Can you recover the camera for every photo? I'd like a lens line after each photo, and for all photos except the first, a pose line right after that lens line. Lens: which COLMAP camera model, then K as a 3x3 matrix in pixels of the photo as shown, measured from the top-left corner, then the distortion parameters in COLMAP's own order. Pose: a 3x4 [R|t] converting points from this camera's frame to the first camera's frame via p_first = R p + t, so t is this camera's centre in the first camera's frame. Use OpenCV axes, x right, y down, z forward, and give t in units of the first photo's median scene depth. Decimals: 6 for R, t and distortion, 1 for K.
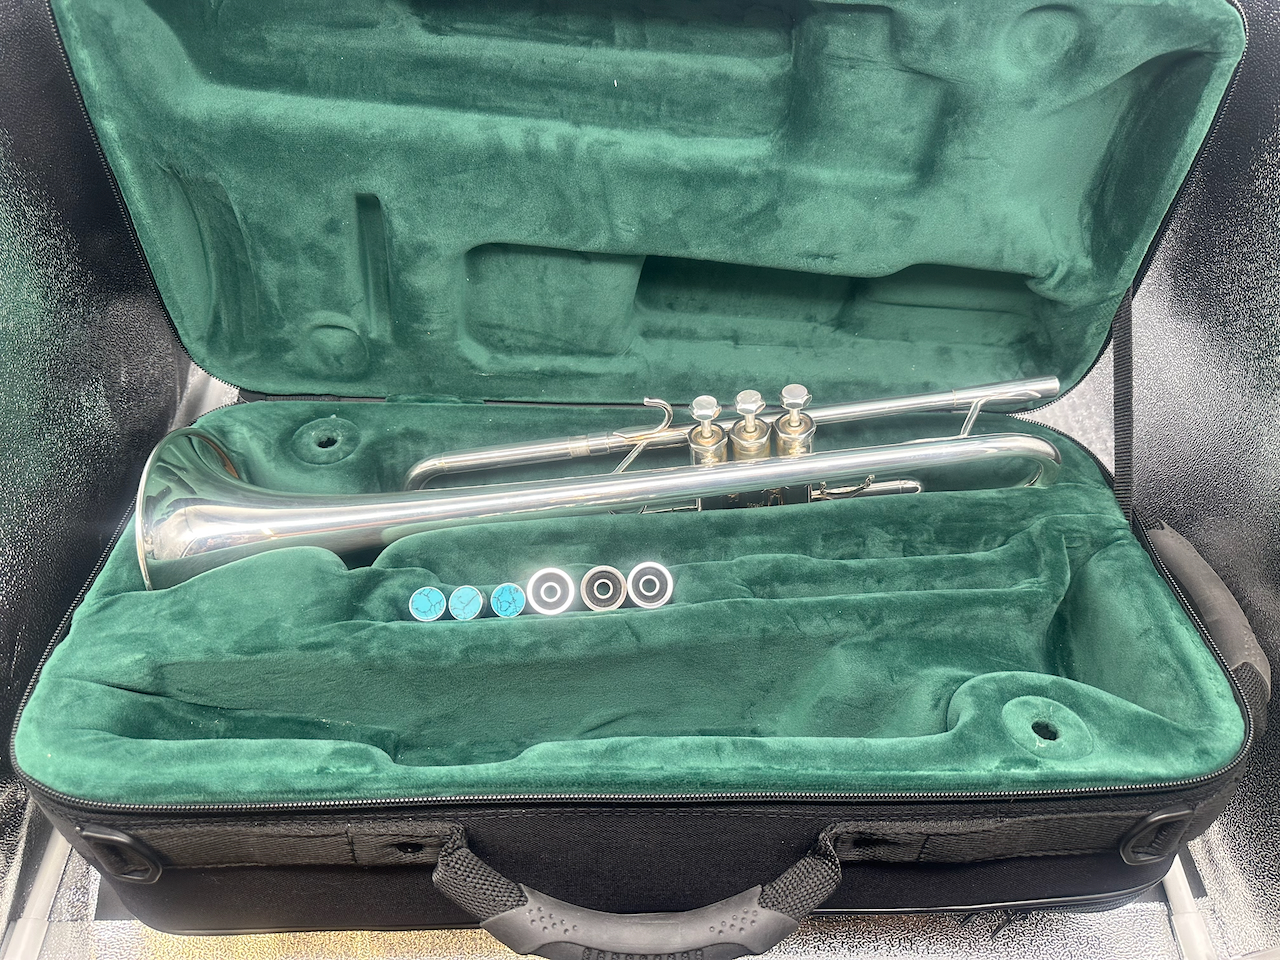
lens RADIAL K [[894.9, 0, 643.8], [0, 894.9, 480.6], [0, 0, 1]] dist [-0.011605, -0.010661]
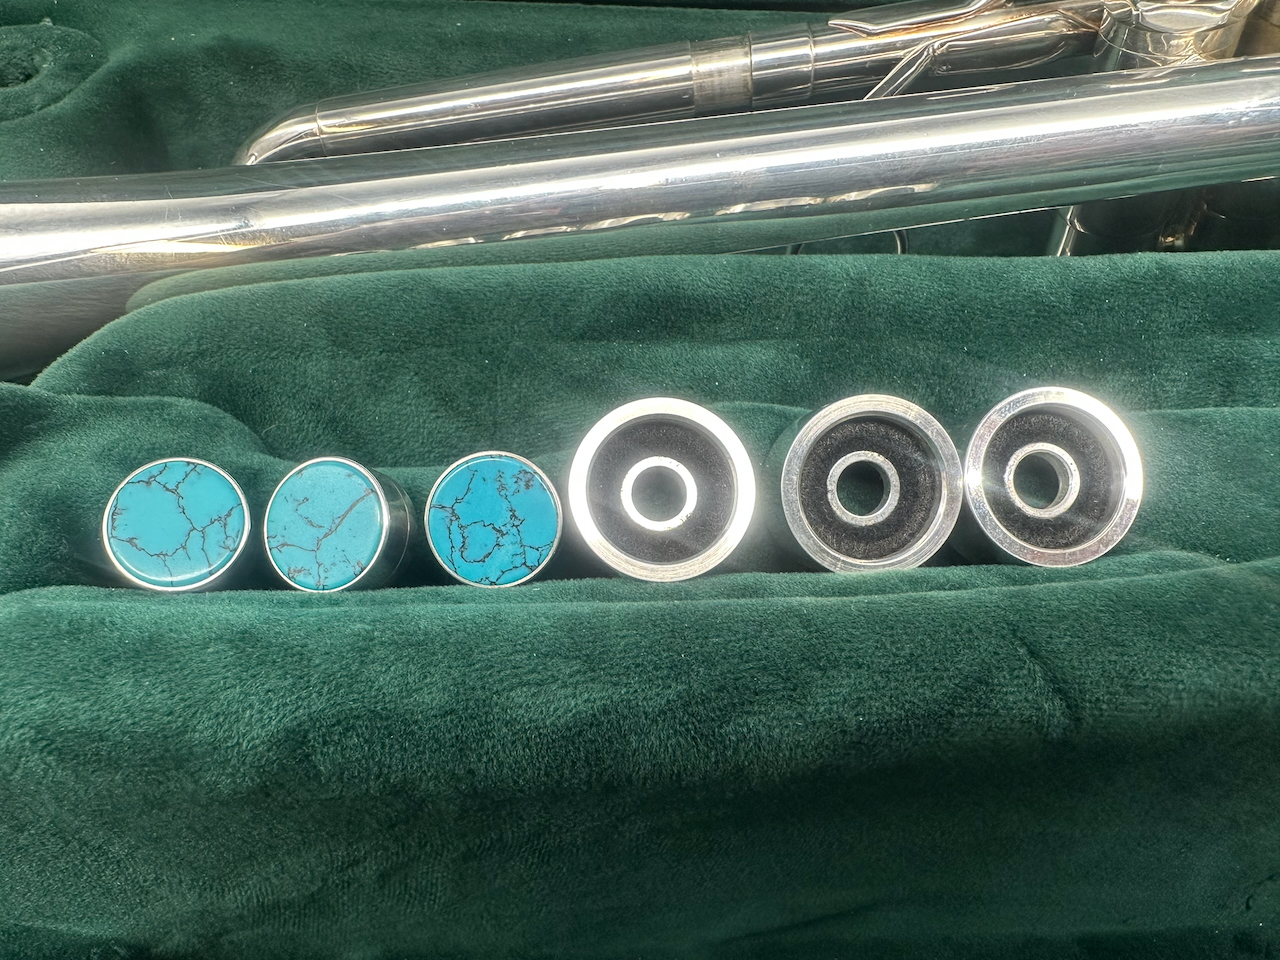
lens RADIAL K [[894.9, 0, 638.0], [0, 894.9, 479.4], [0, 0, 1]] dist [-0.011605, -0.010661]
pose [[0.999426, 0.033750, -0.002794, -0.109628], [-0.033481, 0.997101, 0.068331, 0.103135], [0.005092, -0.068198, 0.997659, 0.743837]]
